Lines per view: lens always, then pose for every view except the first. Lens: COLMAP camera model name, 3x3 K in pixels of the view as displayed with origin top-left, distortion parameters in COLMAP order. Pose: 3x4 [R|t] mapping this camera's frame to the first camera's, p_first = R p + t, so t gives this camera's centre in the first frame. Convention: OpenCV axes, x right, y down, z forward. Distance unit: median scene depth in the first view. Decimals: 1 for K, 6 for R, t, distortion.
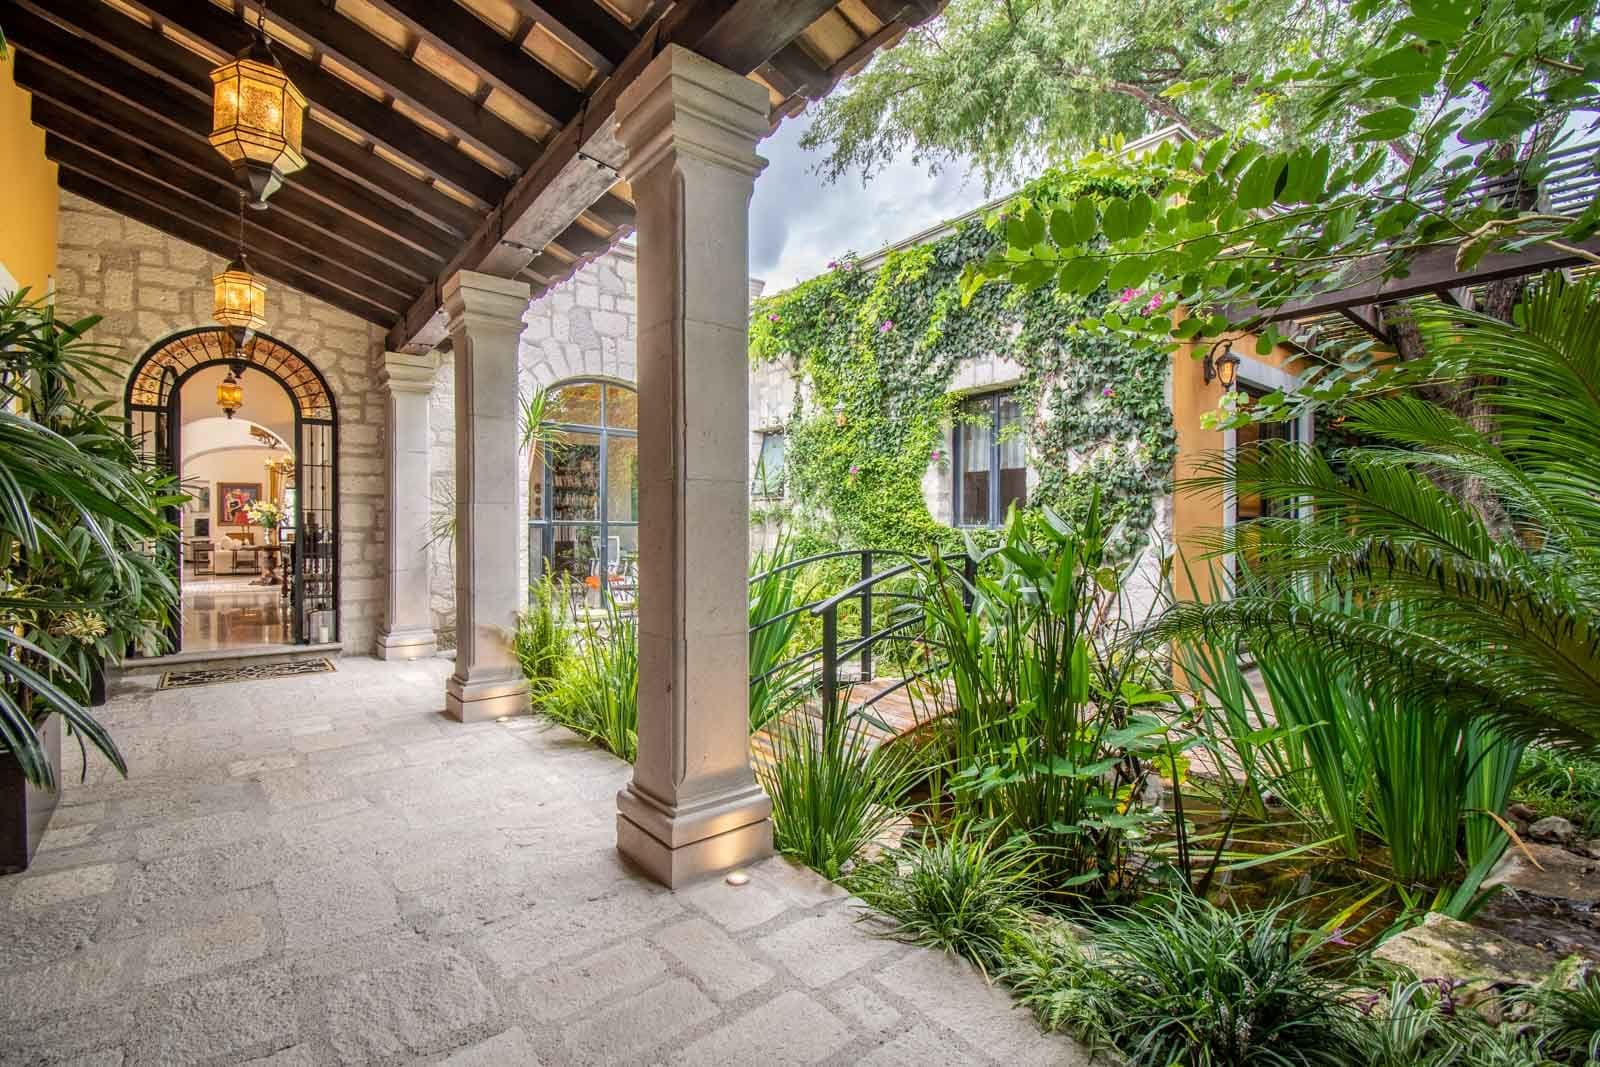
lens RADIAL K [[722.9, 0, 800.6], [0, 722.9, 542.4], [0, 0, 1]] dist [0.000244, 0.000011]
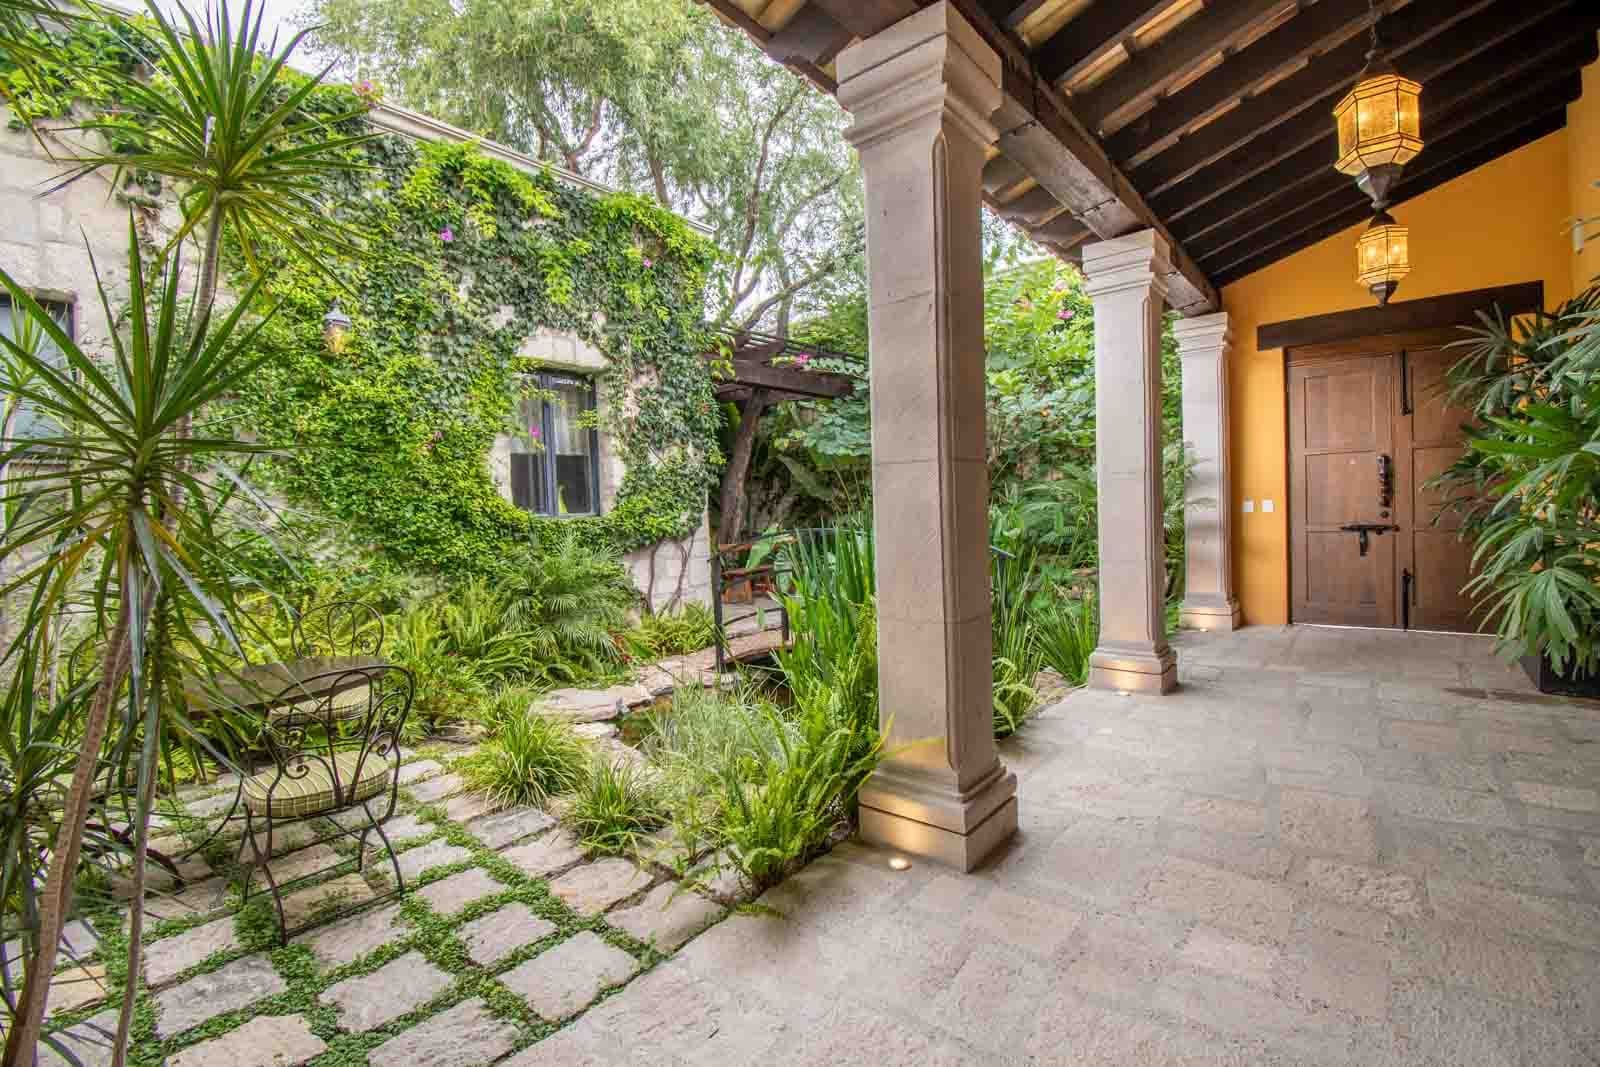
lens RADIAL K [[706.0, 0, 800.0], [0, 706.0, 533.5], [0, 0, 1]] dist [-0.000231, -0.000108]
pose [[-0.196103, -0.029862, 0.980129, -0.814097], [0.049562, 0.997957, 0.040321, -0.023773], [-0.979330, 0.056484, -0.194222, 1.038402]]
